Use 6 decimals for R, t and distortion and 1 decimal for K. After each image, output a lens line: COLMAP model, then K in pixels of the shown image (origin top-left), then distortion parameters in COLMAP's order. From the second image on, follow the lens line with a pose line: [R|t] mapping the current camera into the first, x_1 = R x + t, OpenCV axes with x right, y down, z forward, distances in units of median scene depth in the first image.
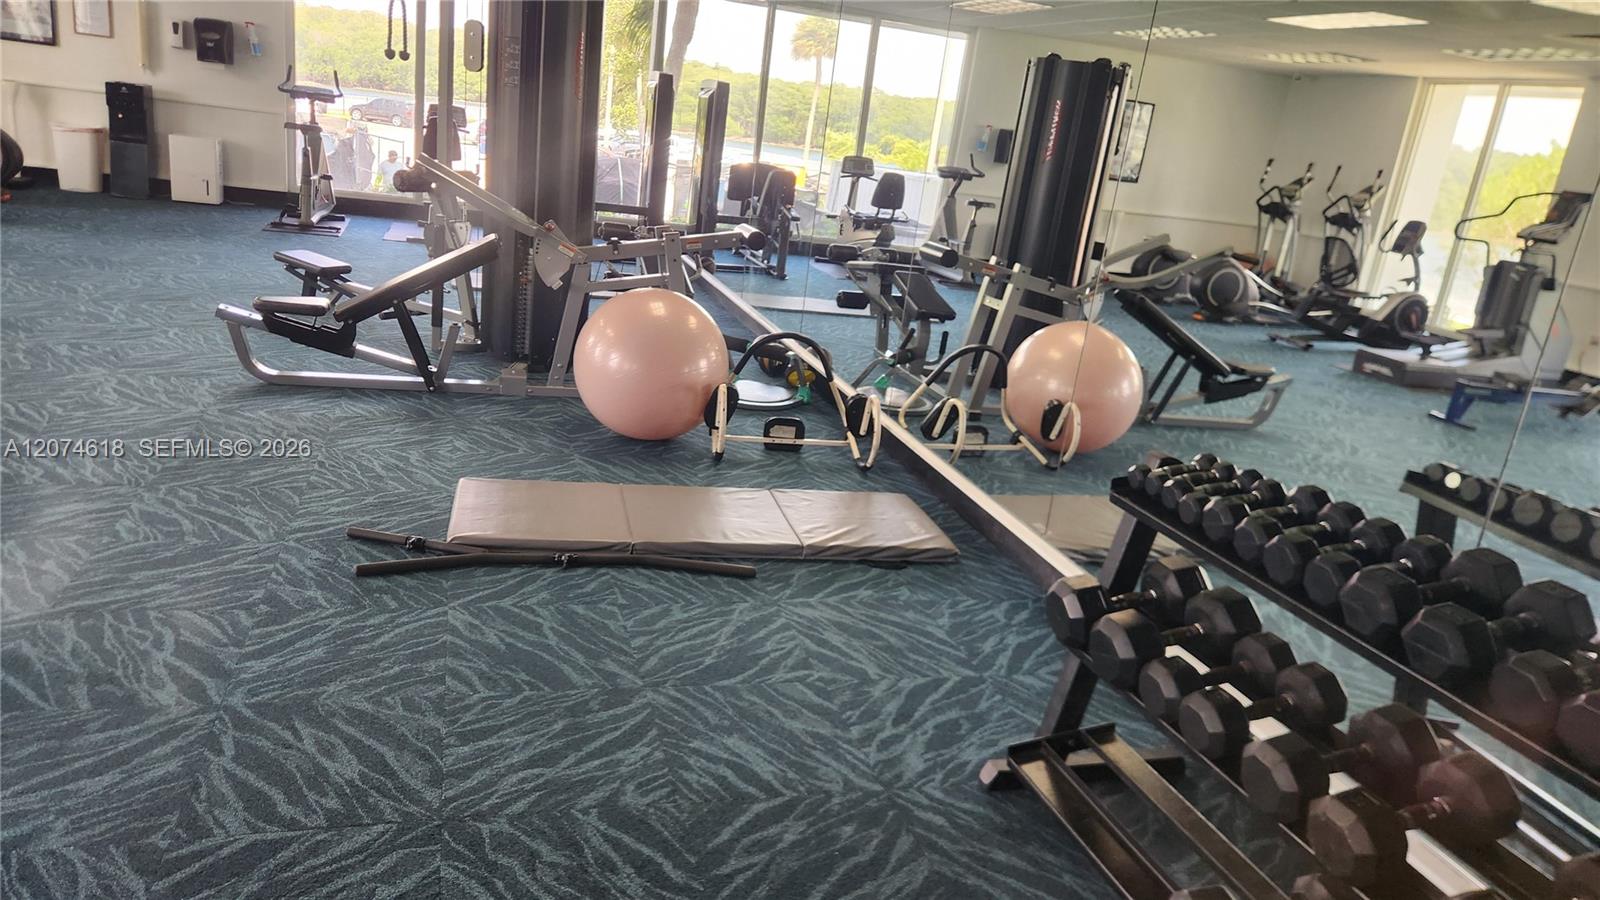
lens RADIAL K [[1068.5, 0, 789.1], [0, 1068.5, 452.7], [0, 0, 1]] dist [0.036406, -0.024011]
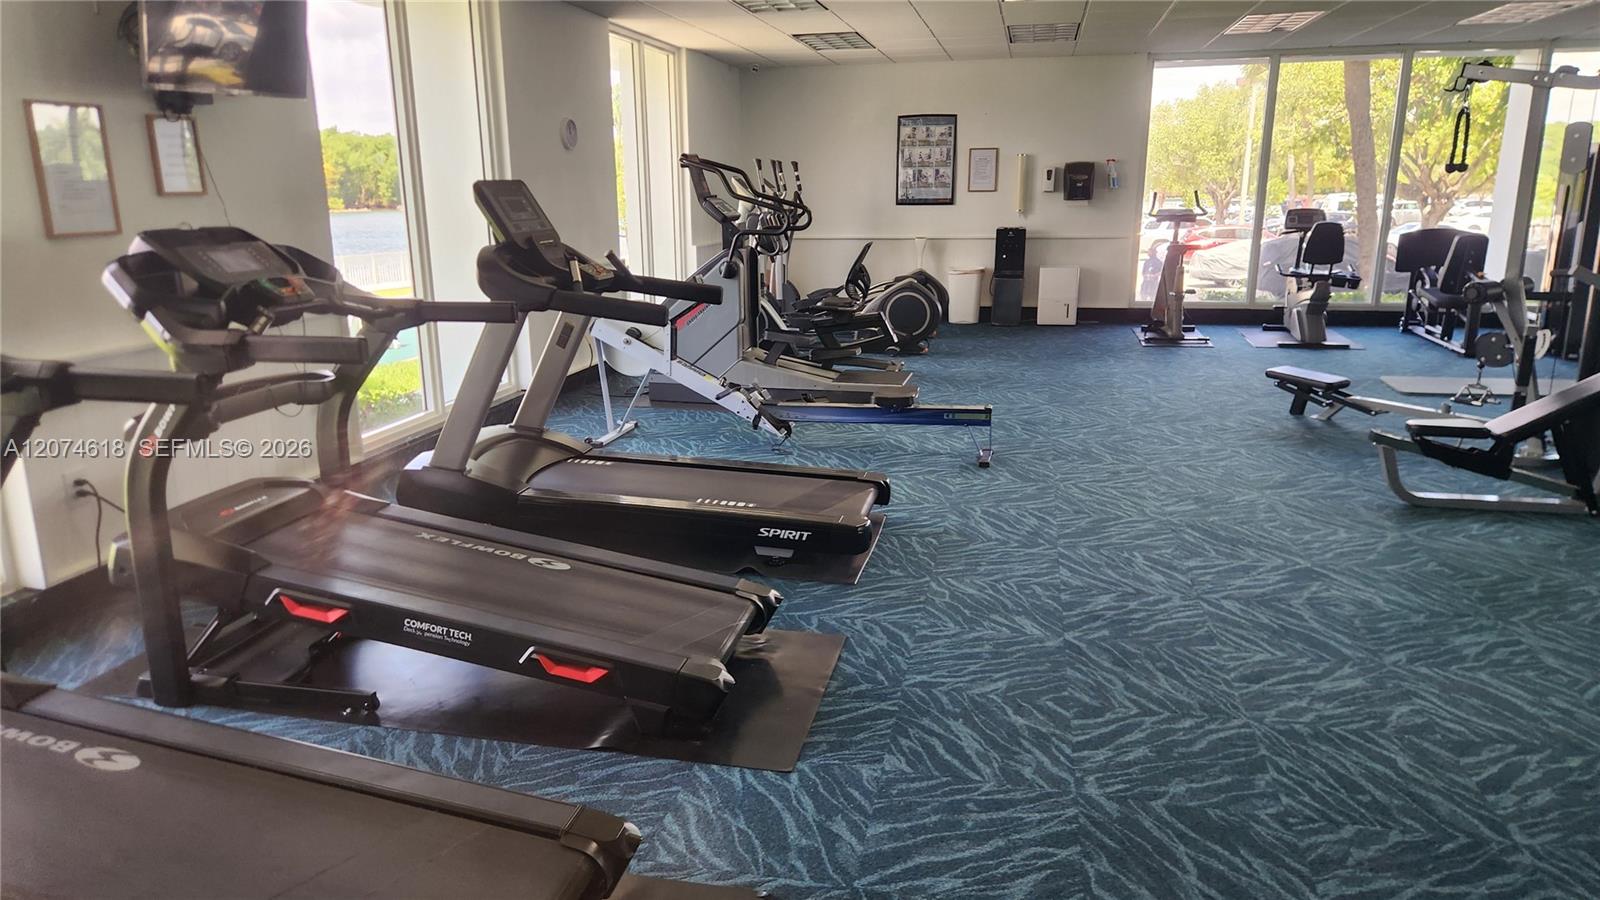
lens RADIAL K [[1068.5, 0, 787.8], [0, 1068.5, 456.4], [0, 0, 1]] dist [0.036406, -0.024011]
pose [[0.862610, -0.007809, -0.505809, -0.586673], [-0.033281, 0.996839, -0.072147, -0.022265], [0.504773, 0.079069, 0.859623, -0.195652]]
